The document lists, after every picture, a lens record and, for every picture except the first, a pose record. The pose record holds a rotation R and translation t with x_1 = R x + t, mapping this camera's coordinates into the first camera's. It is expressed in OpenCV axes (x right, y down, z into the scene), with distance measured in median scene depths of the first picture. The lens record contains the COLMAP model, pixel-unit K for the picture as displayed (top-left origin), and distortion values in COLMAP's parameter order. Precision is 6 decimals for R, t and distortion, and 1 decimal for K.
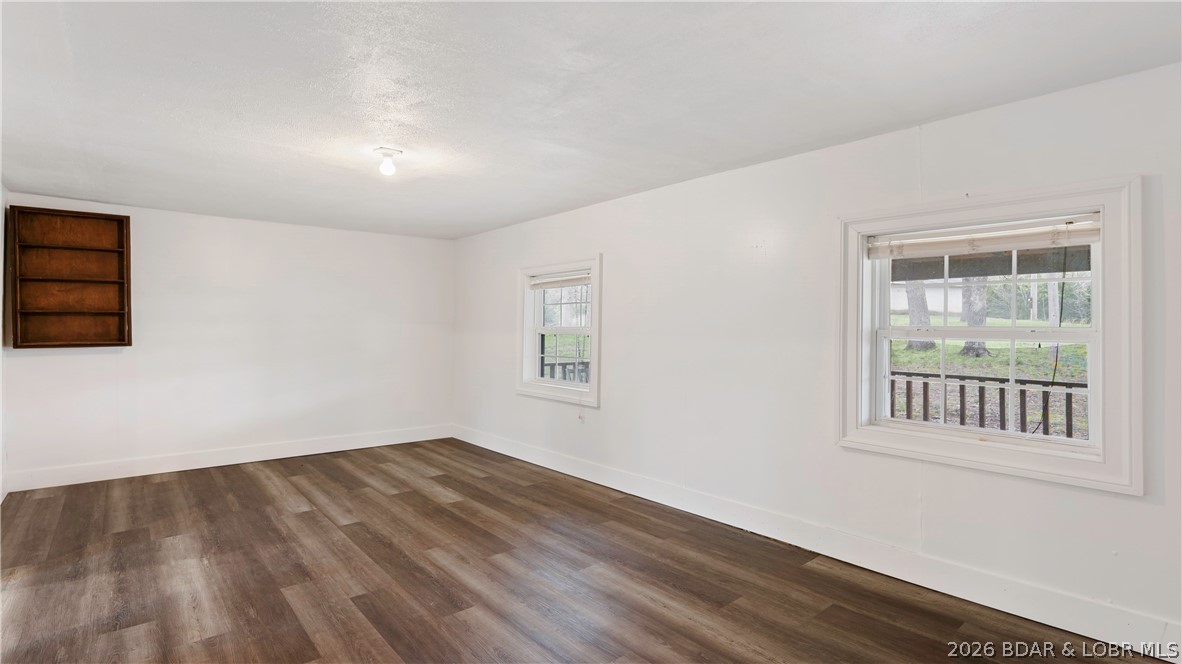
lens RADIAL K [[502.6, 0, 574.3], [0, 502.6, 320.6], [0, 0, 1]] dist [-0.015888, 0.000194]
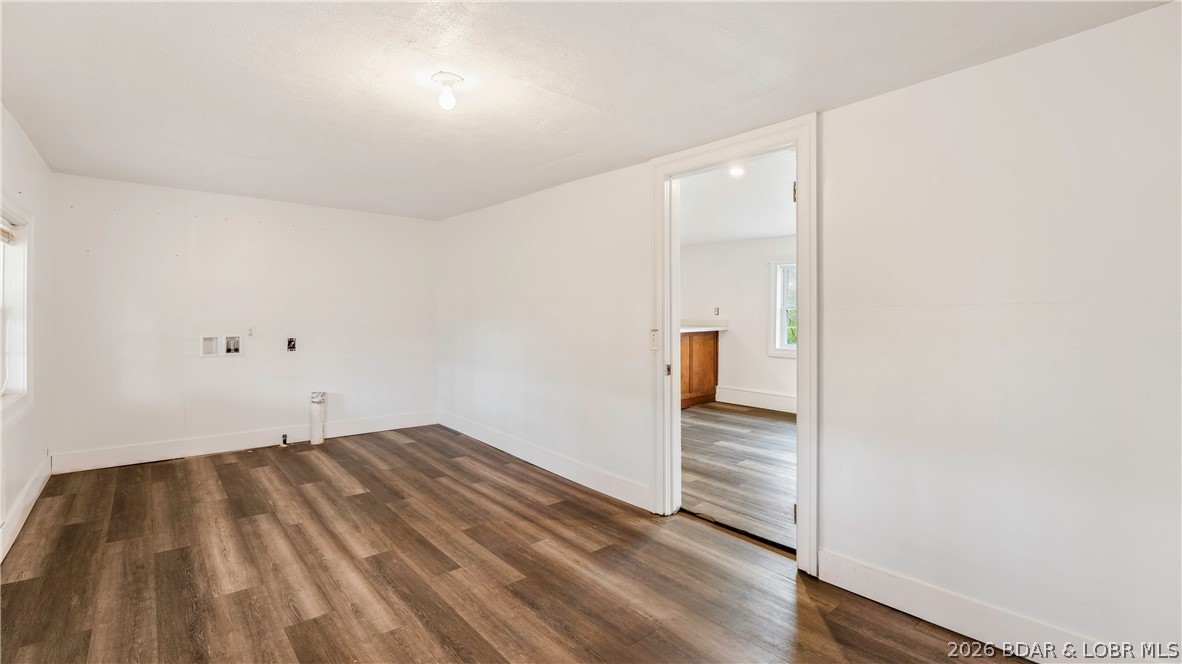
lens RADIAL K [[502.6, 0, 574.3], [0, 502.6, 320.6], [0, 0, 1]] dist [-0.015888, 0.000194]
pose [[-0.999580, -0.008230, -0.027796, -0.665692], [-0.008454, 0.999933, 0.007962, -0.067979], [0.027729, 0.008194, -0.999582, 2.162858]]
